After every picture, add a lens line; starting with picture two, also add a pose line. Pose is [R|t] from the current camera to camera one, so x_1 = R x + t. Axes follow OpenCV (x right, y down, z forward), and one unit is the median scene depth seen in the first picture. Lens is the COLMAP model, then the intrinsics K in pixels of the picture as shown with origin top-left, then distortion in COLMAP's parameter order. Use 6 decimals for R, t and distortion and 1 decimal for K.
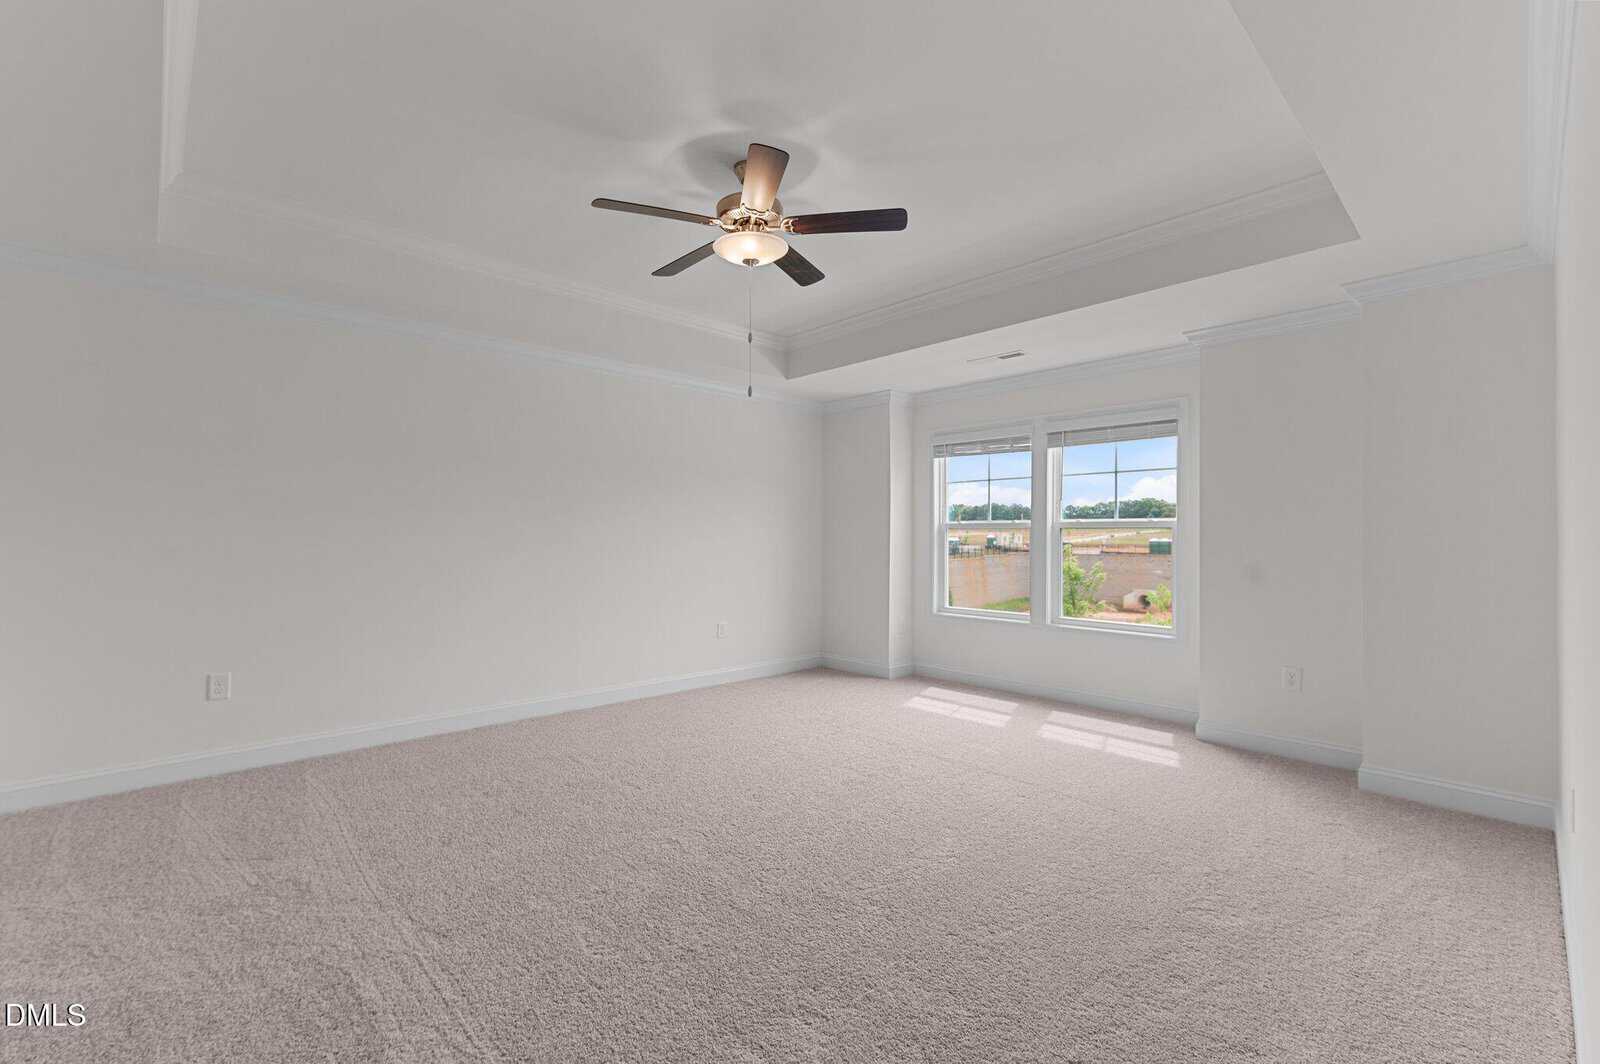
lens RADIAL K [[685.0, 0, 794.0], [0, 685.0, 538.8], [0, 0, 1]] dist [0.001271, 0.000248]
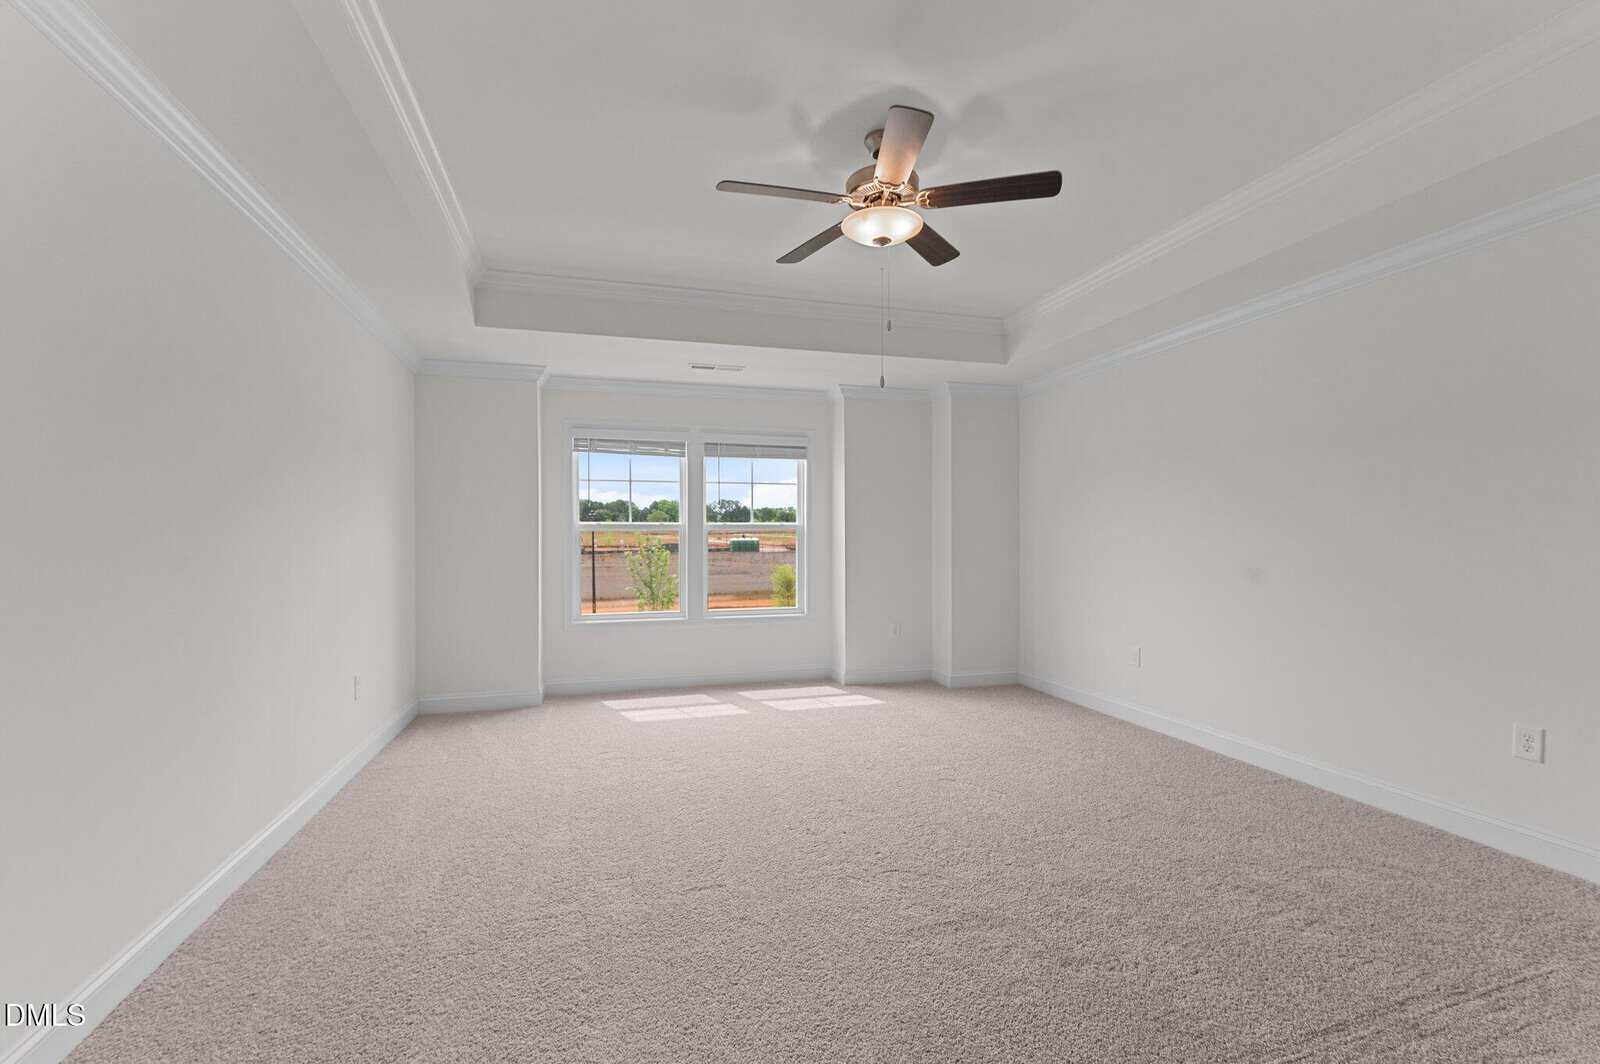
lens RADIAL K [[685.0, 0, 794.0], [0, 685.0, 538.8], [0, 0, 1]] dist [0.001271, 0.000248]
pose [[0.457428, -0.004207, 0.889237, -0.548087], [0.011050, 0.999938, -0.000954, 0.001827], [-0.889178, 0.010262, 0.457446, 0.381519]]
